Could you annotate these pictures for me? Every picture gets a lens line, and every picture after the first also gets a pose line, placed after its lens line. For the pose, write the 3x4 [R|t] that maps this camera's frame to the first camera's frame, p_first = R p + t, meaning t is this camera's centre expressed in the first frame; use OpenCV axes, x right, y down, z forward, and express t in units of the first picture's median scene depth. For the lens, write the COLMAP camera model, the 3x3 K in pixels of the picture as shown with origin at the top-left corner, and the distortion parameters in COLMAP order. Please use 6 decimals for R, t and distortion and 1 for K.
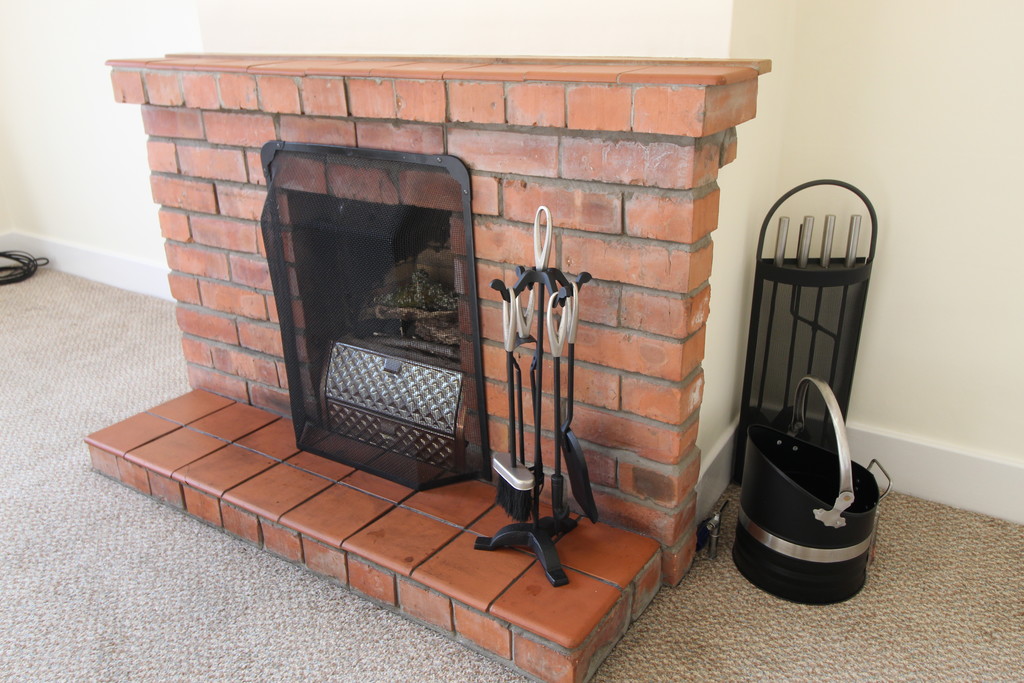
lens RADIAL K [[795.7, 0, 512.0], [0, 795.7, 341.5], [0, 0, 1]] dist [0.008097, -0.000572]
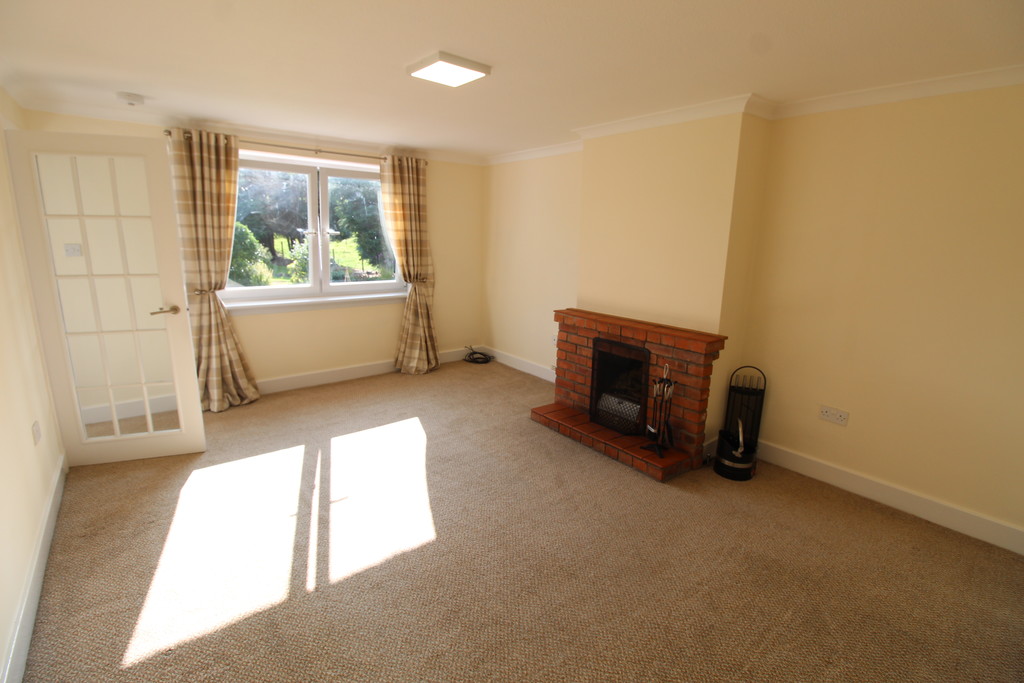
lens RADIAL K [[476.4, 0, 515.1], [0, 476.4, 335.4], [0, 0, 1]] dist [0.001888, -0.014808]
pose [[0.947354, 0.109208, -0.300987, 0.016906], [-0.162218, 0.974166, -0.157121, 0.184301], [0.276053, 0.197674, 0.940595, -1.431100]]
